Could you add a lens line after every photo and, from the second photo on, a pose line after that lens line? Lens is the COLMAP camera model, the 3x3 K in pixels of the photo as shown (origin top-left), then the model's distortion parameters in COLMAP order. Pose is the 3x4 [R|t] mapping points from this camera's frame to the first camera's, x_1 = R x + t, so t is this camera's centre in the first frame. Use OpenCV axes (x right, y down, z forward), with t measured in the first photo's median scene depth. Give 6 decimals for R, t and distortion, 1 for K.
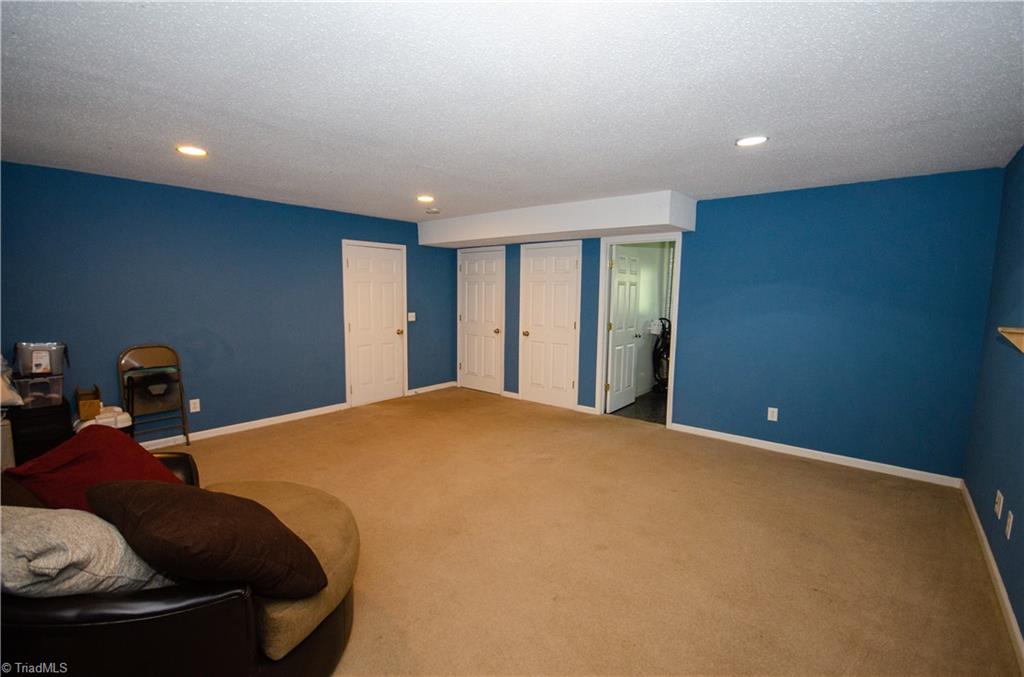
lens RADIAL K [[450.1, 0, 513.1], [0, 450.1, 346.5], [0, 0, 1]] dist [0.005743, -0.009554]
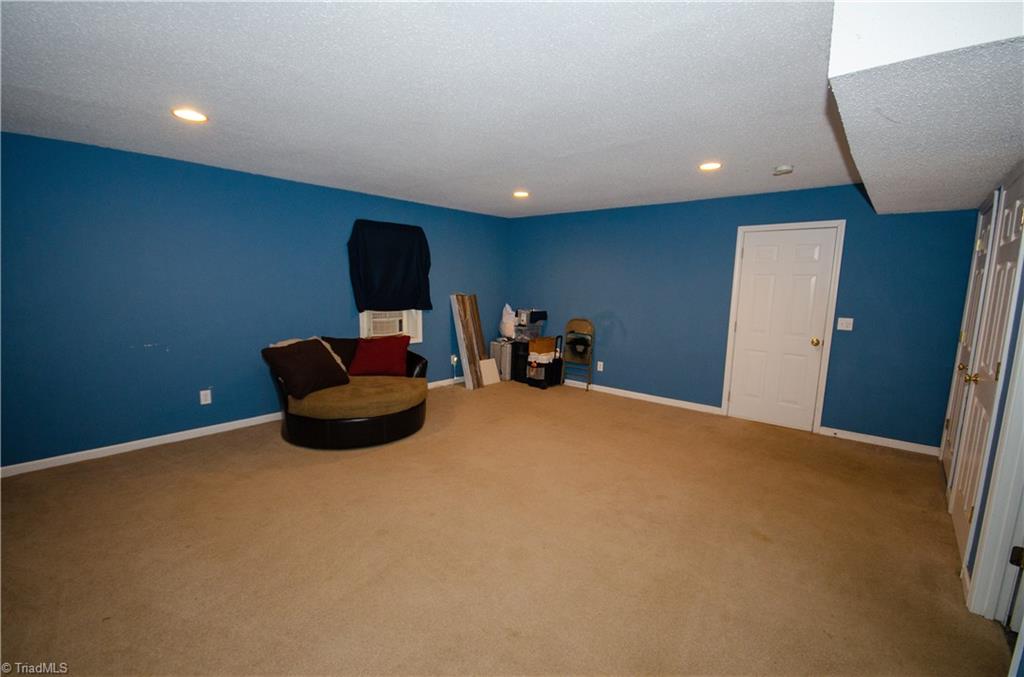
lens RADIAL K [[450.1, 0, 513.1], [0, 450.1, 346.5], [0, 0, 1]] dist [0.005743, -0.009554]
pose [[-0.019524, 0.132021, -0.991055, 0.537806], [-0.139224, 0.981227, 0.133455, -0.061829], [0.990068, 0.140584, -0.000777, 0.588560]]
